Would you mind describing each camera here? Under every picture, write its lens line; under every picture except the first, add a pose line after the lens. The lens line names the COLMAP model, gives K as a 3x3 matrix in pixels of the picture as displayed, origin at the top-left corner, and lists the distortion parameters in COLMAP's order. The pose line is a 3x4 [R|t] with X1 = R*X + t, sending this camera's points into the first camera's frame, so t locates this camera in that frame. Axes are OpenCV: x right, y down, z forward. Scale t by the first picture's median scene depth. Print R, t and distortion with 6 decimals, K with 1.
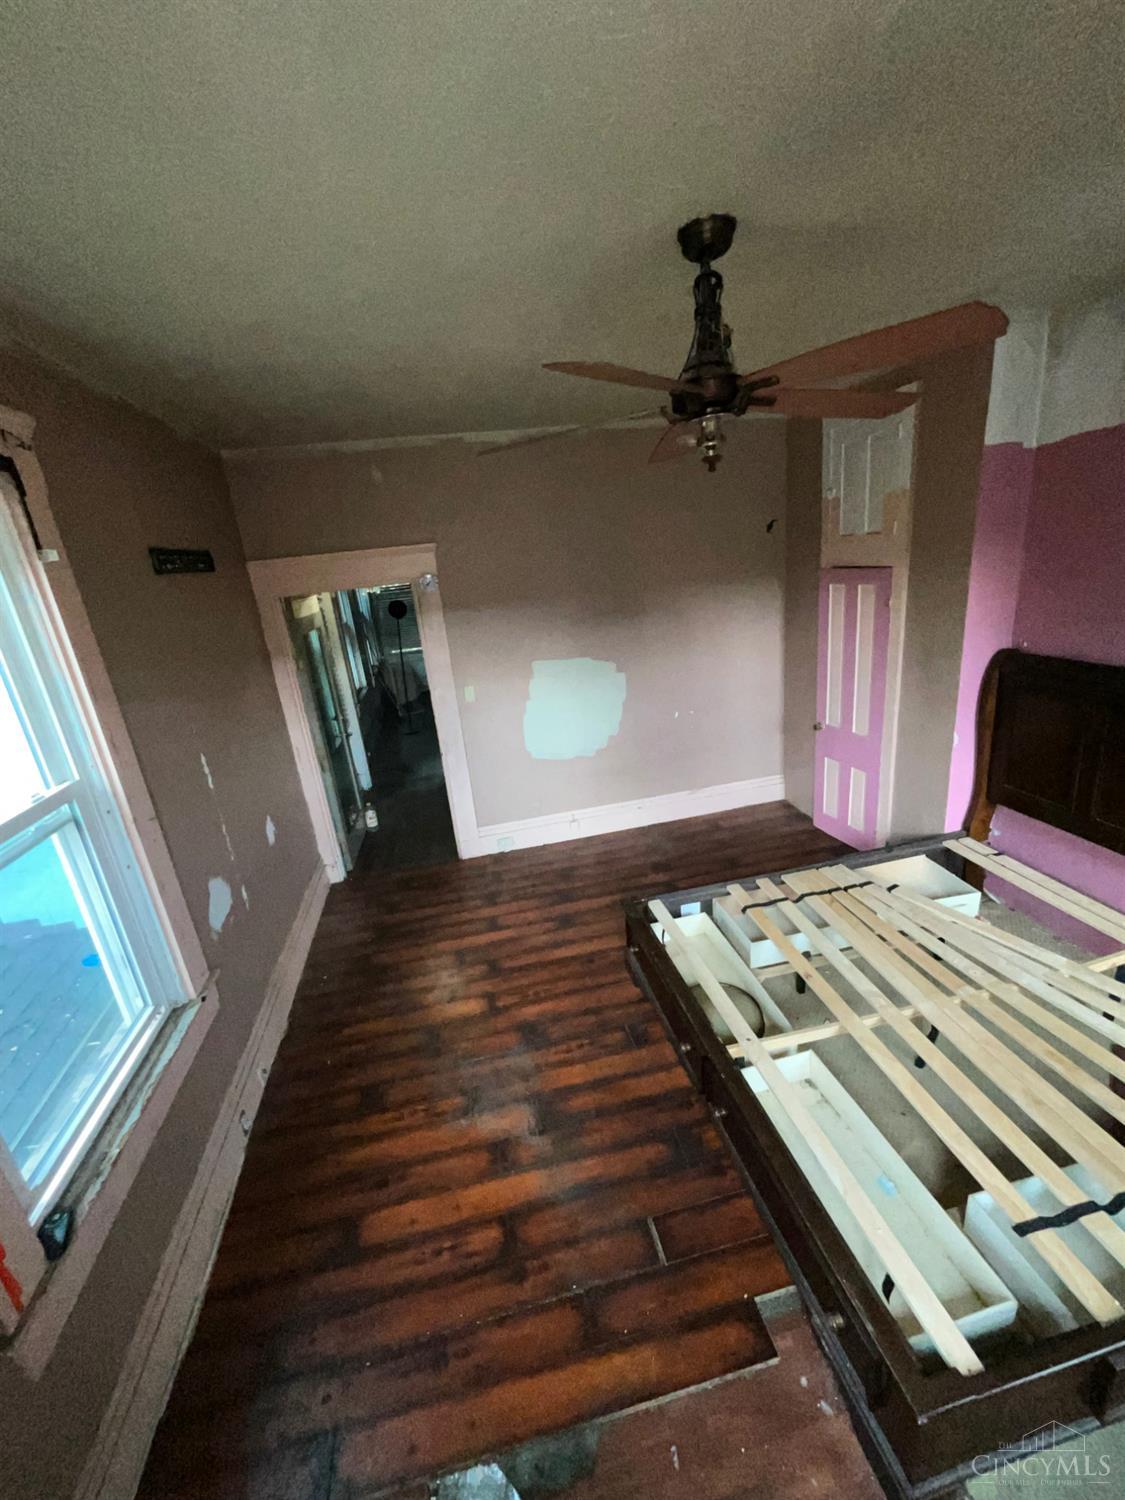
lens RADIAL K [[603.3, 0, 565.8], [0, 603.3, 748.3], [0, 0, 1]] dist [0.003033, -0.000130]
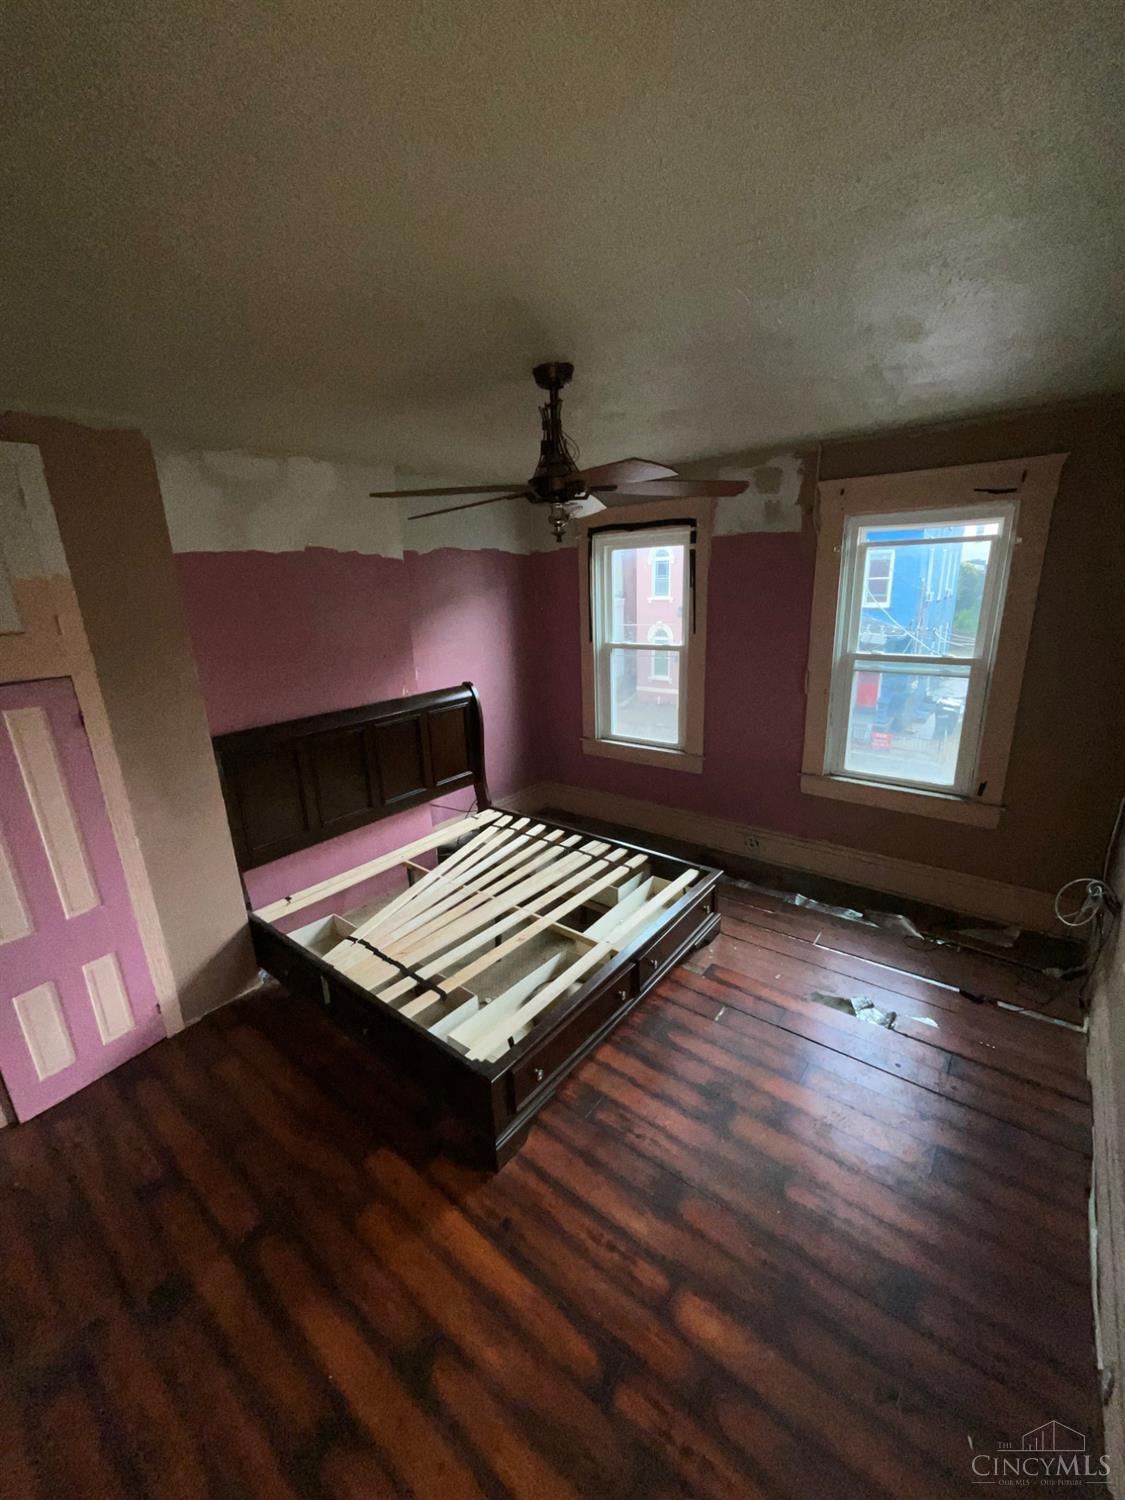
lens RADIAL K [[603.3, 0, 566.4], [0, 603.3, 748.5], [0, 0, 1]] dist [0.003033, -0.000130]
pose [[-0.637969, -0.092060, 0.764540, -0.486351], [0.328898, 0.865142, 0.378623, -0.342573], [-0.696291, 0.493005, -0.521655, 1.144153]]
